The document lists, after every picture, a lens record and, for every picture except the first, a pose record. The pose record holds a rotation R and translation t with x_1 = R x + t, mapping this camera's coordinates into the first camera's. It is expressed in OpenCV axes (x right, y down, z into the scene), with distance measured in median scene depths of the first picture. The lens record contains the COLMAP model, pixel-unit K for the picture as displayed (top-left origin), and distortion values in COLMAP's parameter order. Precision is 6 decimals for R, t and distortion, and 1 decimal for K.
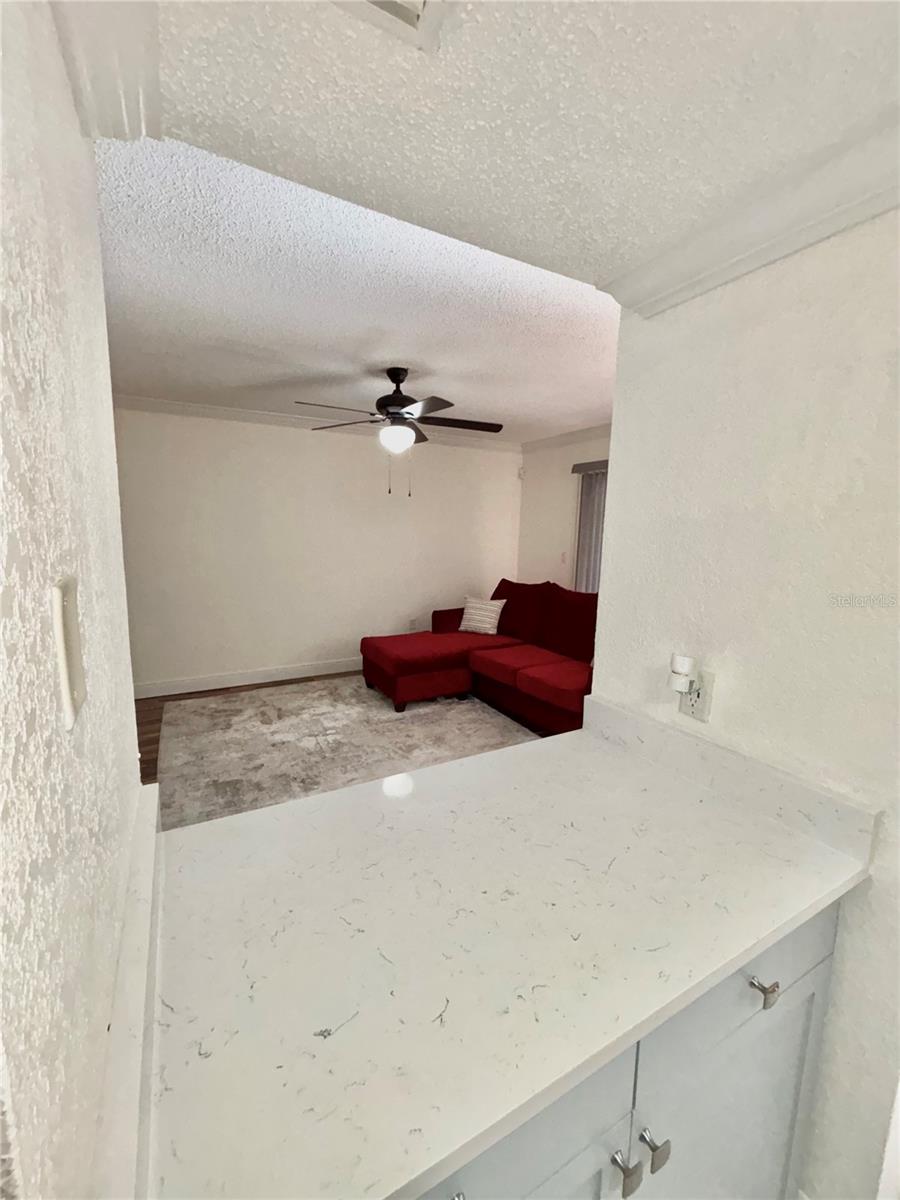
lens RADIAL K [[480.8, 0, 450.0], [0, 480.8, 600.0], [0, 0, 1]] dist [0.024199, -0.000164]
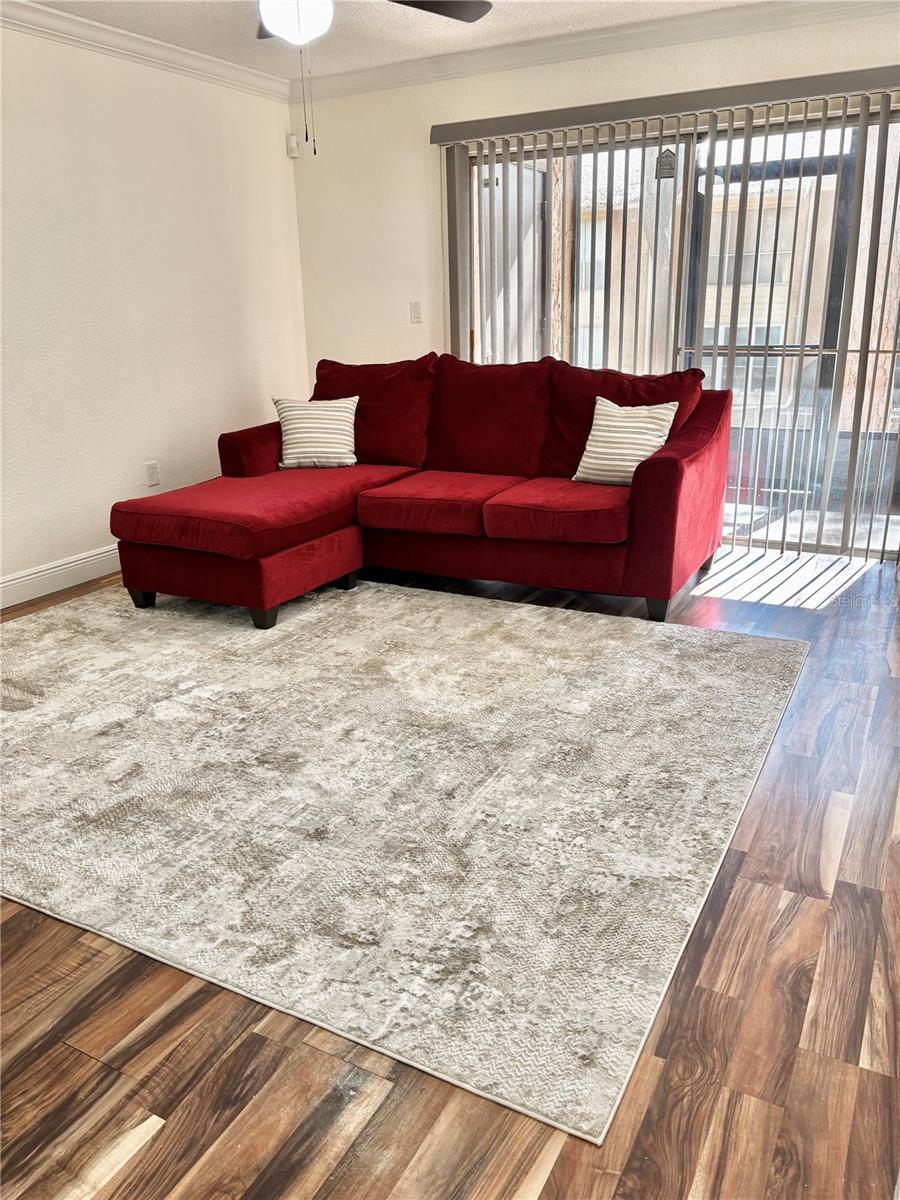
lens RADIAL K [[911.2, 0, 449.7], [0, 911.2, 606.3], [0, 0, 1]] dist [-0.004648, 0.042933]
pose [[0.840727, -0.207697, 0.500039, -0.415249], [0.119345, 0.971874, 0.203023, 0.039190], [-0.528143, -0.111010, 0.841868, 0.094954]]
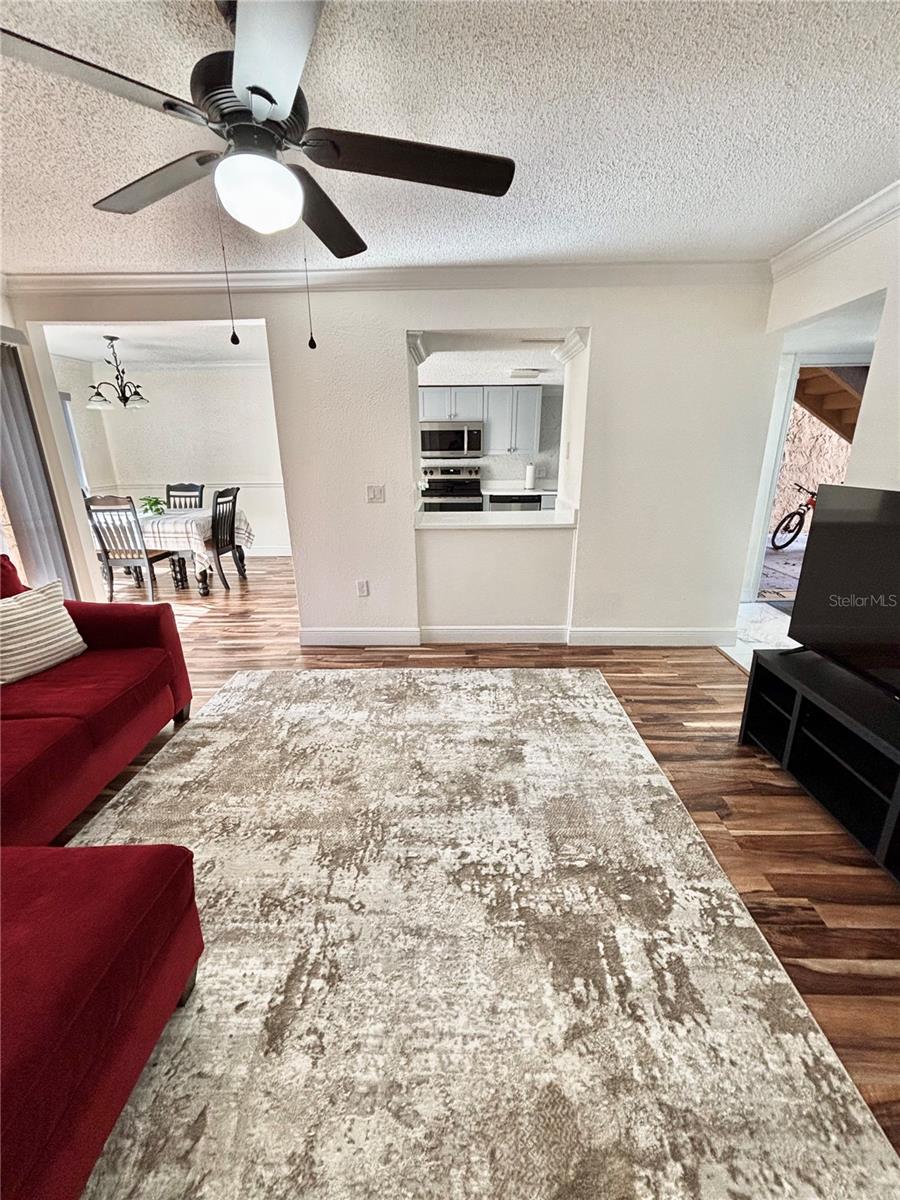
lens RADIAL K [[485.9, 0, 452.1], [0, 485.9, 601.0], [0, 0, 1]] dist [0.002581, -0.000743]
pose [[-0.865068, -0.160348, 0.475338, -0.386613], [0.068276, 0.901090, 0.428224, -0.148143], [-0.496986, 0.402897, -0.768556, 1.056572]]
